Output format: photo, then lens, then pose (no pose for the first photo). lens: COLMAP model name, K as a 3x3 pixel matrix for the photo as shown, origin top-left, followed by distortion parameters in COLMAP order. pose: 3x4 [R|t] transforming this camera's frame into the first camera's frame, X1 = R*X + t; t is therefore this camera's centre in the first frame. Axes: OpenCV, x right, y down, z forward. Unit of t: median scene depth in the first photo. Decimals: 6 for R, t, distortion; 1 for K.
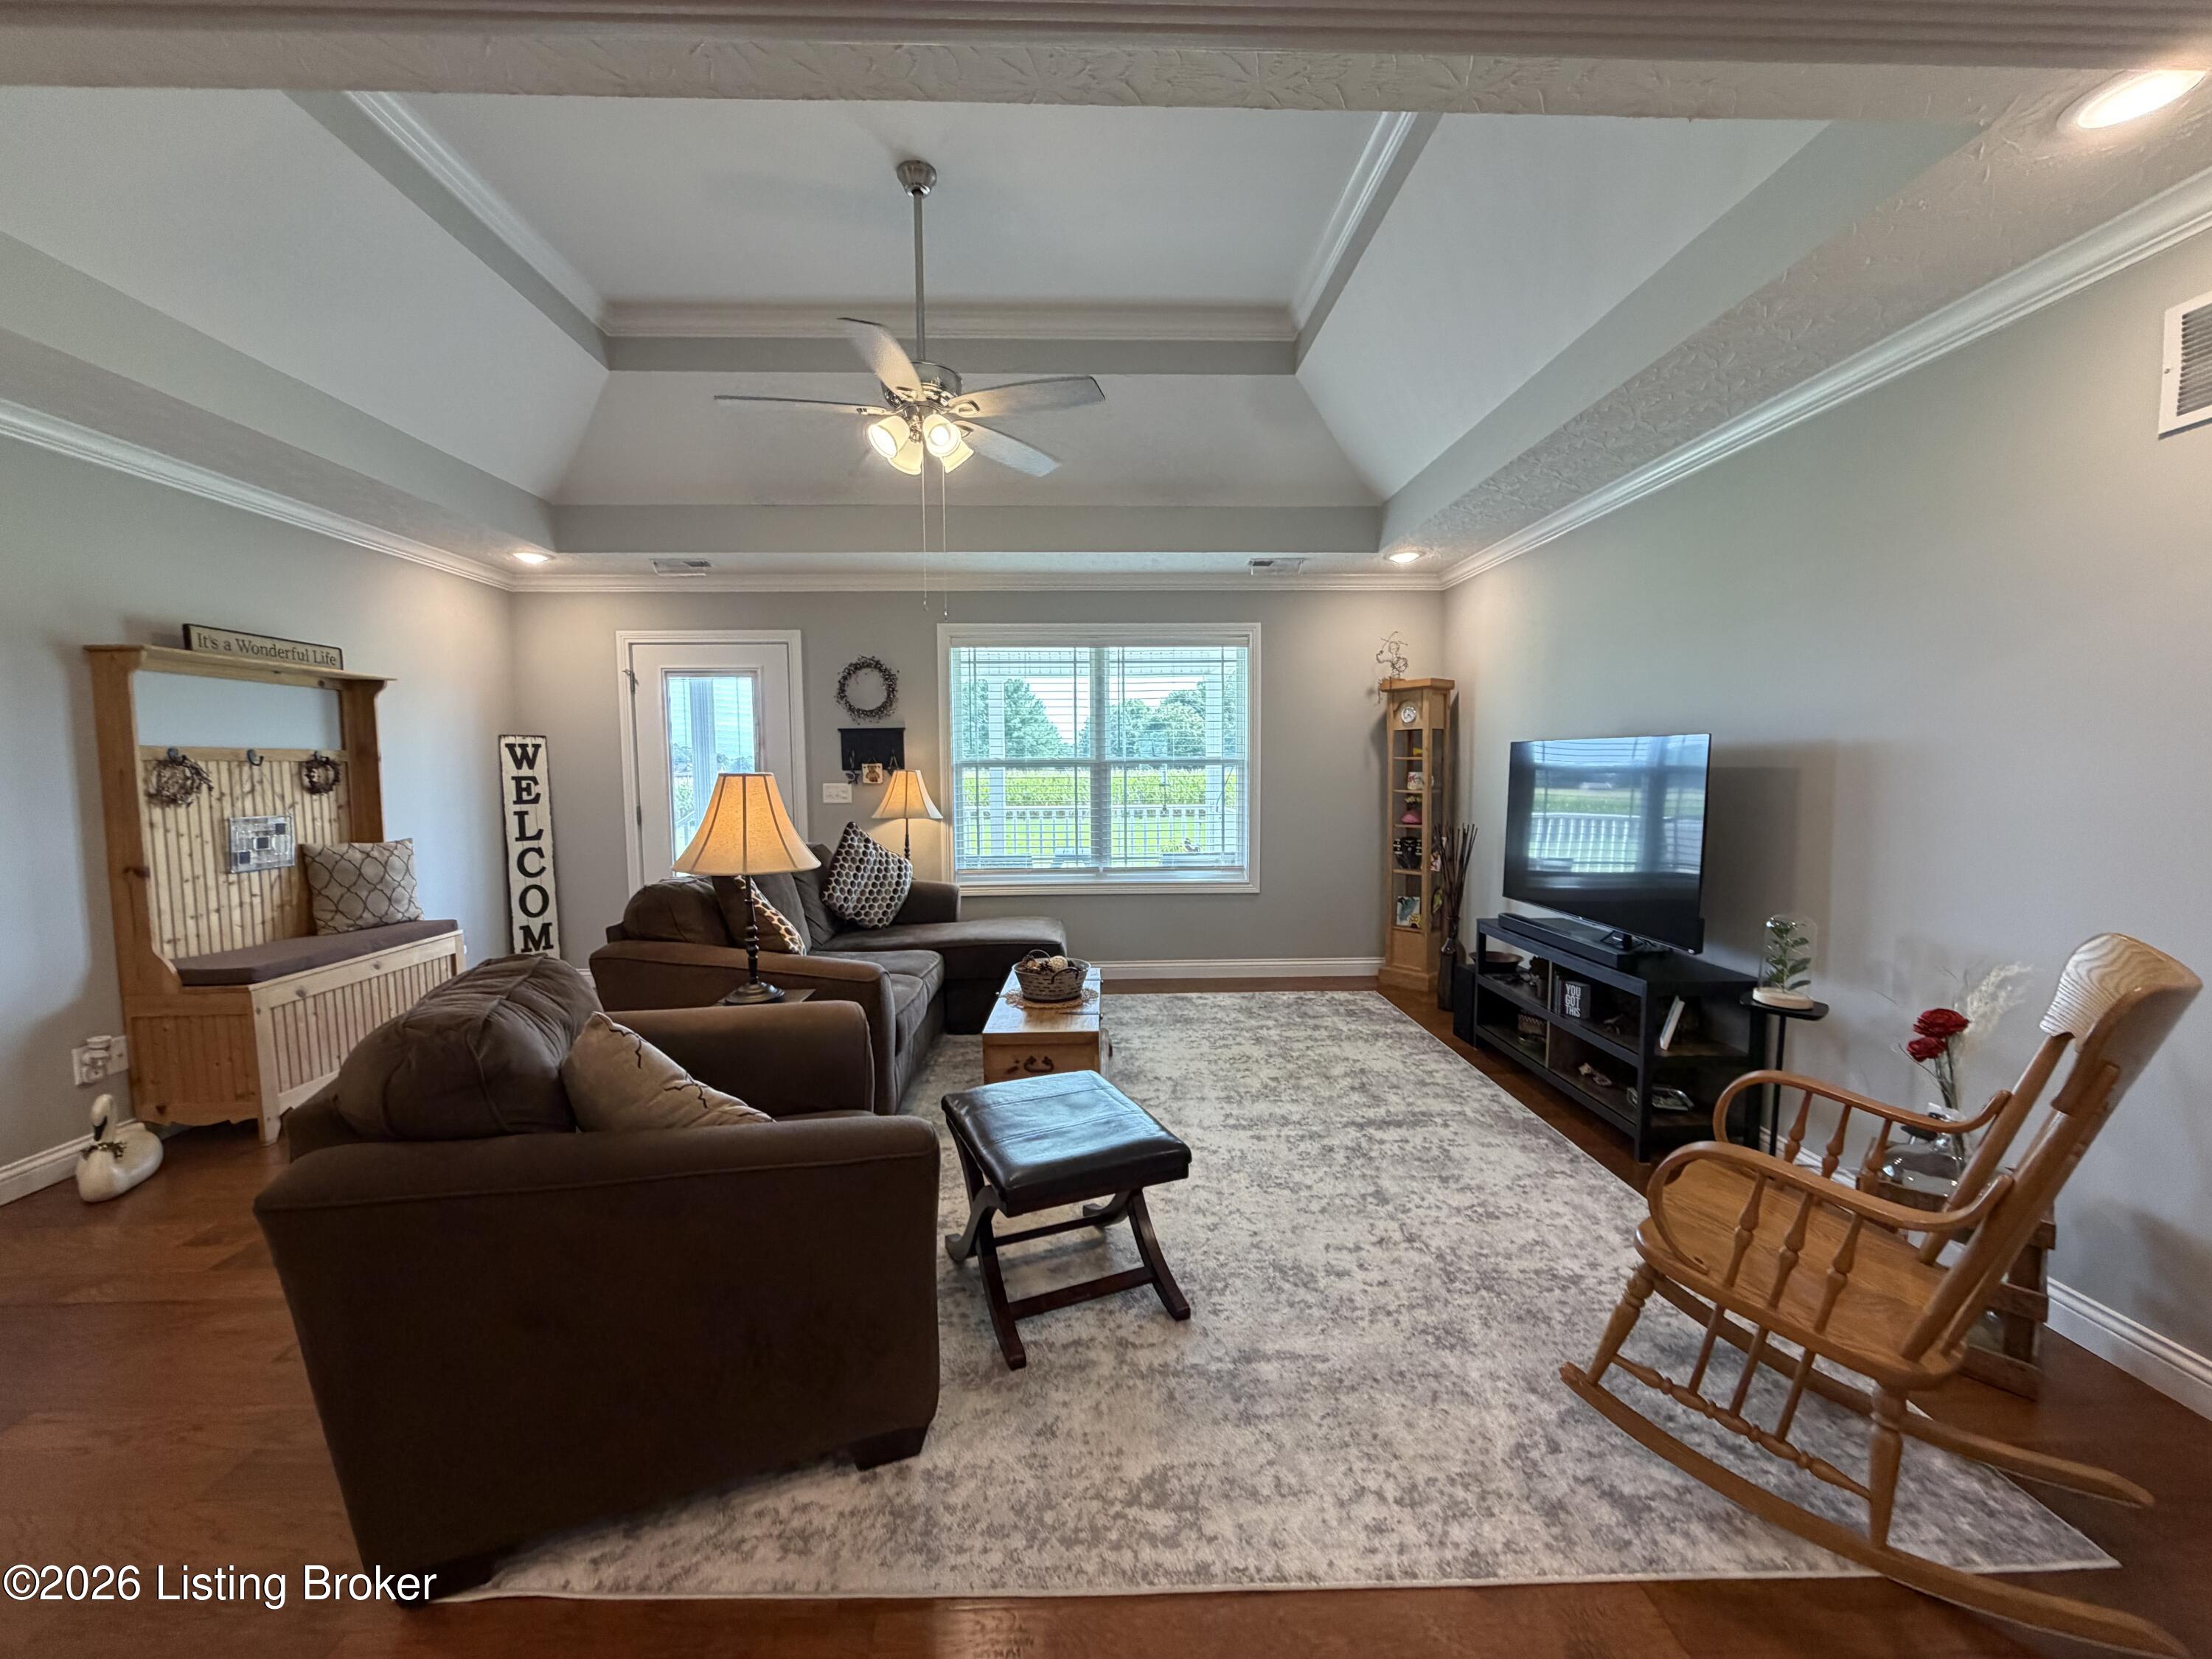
lens RADIAL K [[881.8, 0, 1102.2], [0, 881.8, 829.9], [0, 0, 1]] dist [0.000196, -0.000024]
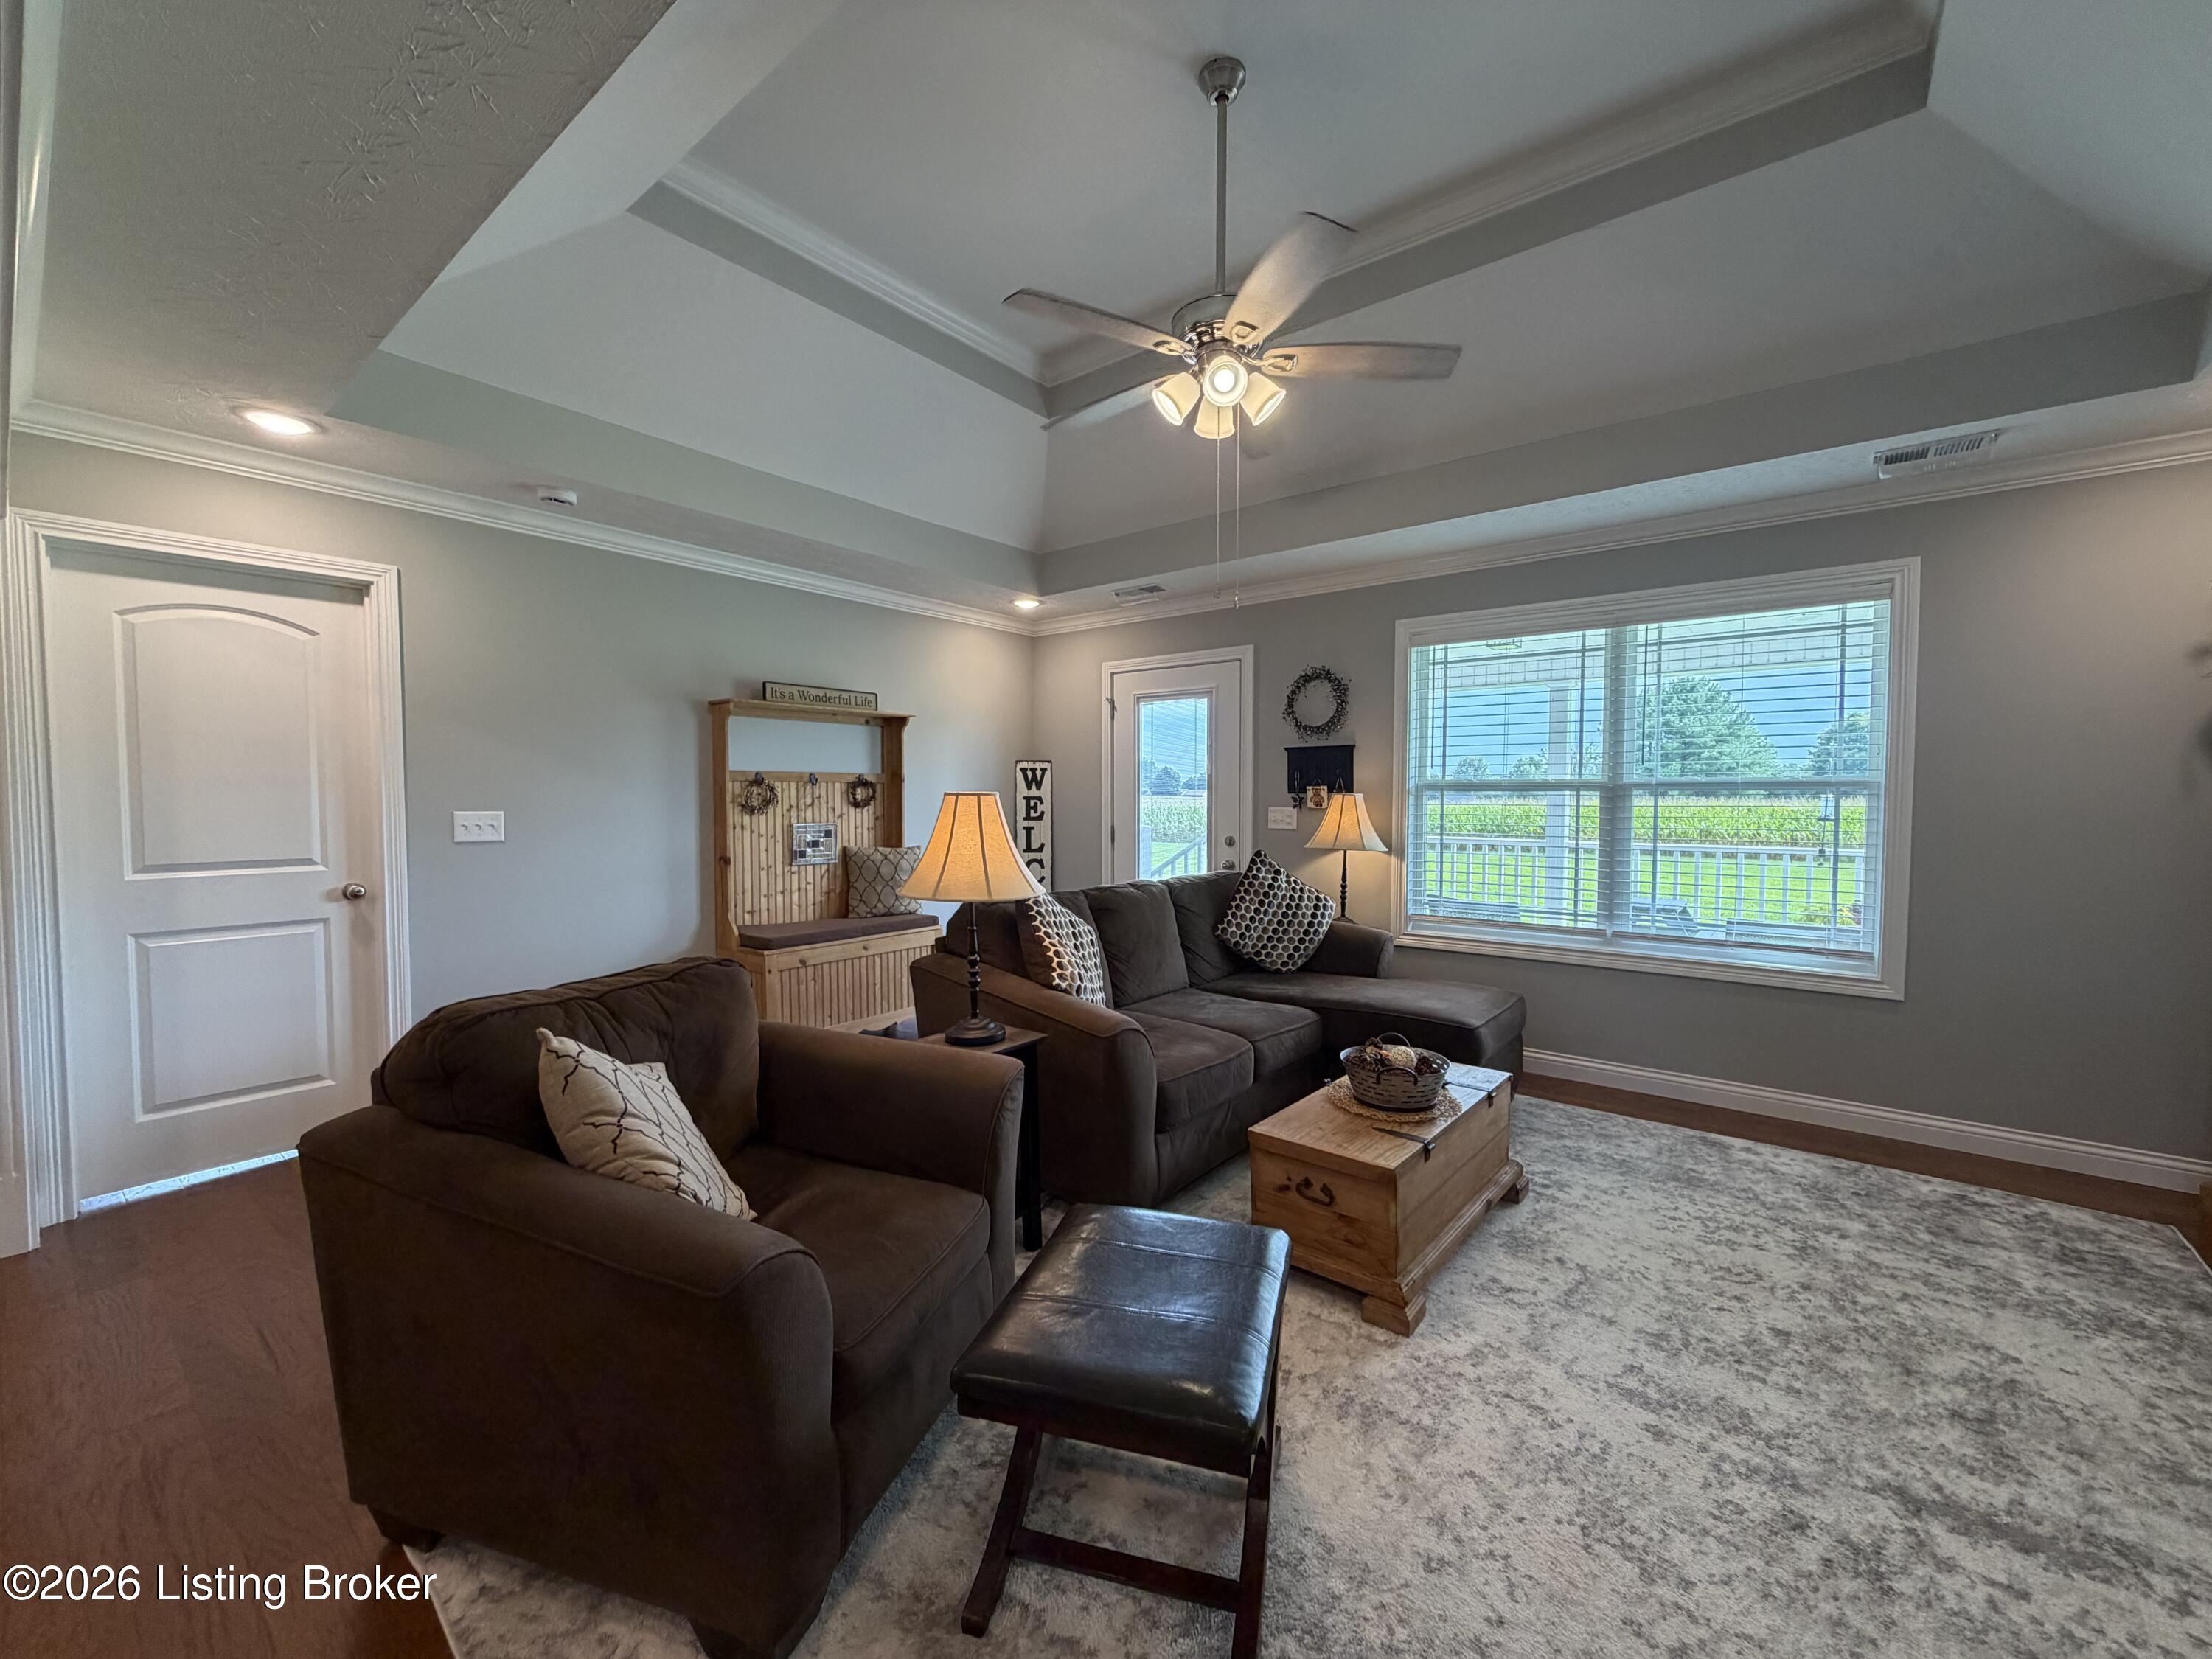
lens RADIAL K [[881.8, 0, 1101.2], [0, 881.8, 830.9], [0, 0, 1]] dist [0.000196, -0.000024]
pose [[0.761051, 0.035515, -0.647719, 0.207815], [-0.053054, 0.998563, -0.007584, -0.015893], [0.646519, 0.040136, 0.761841, 0.249552]]
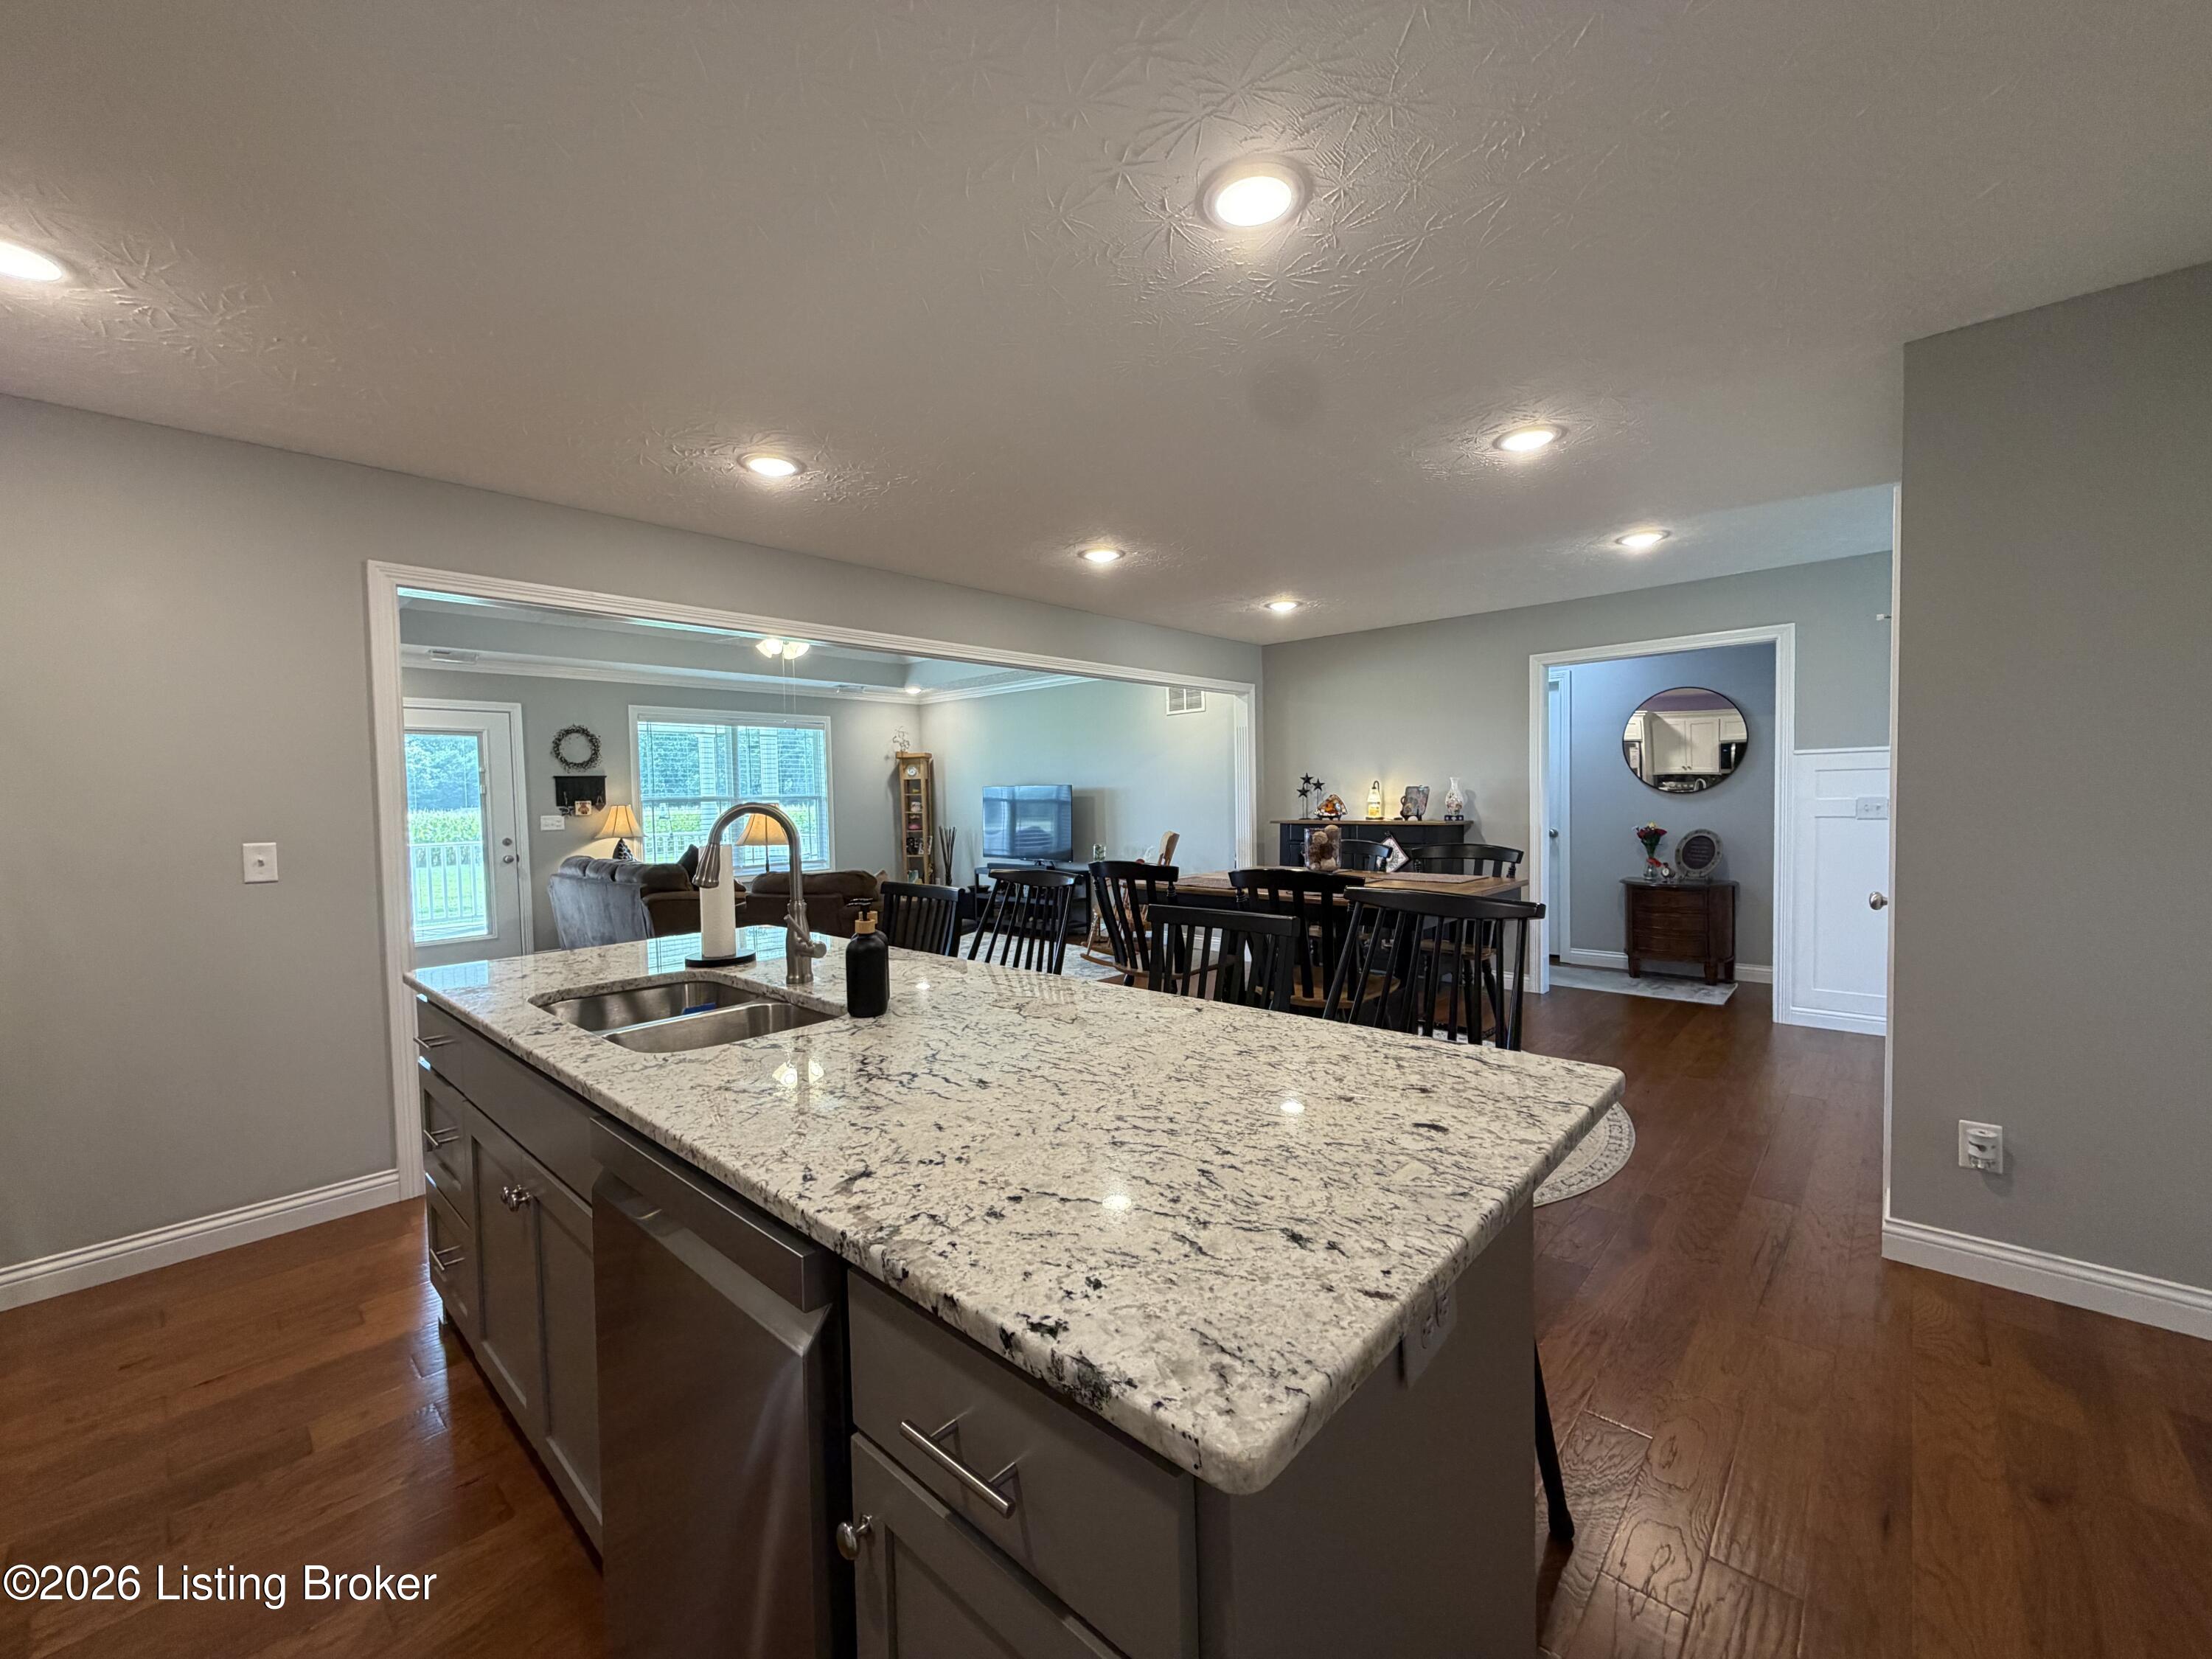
lens RADIAL K [[881.8, 0, 1101.9], [0, 881.8, 830.3], [0, 0, 1]] dist [0.000196, -0.000024]
pose [[0.701882, -0.035578, 0.711404, -0.934673], [0.065287, 0.997761, -0.014514, 0.062654], [-0.709295, 0.056633, 0.702633, -0.784466]]
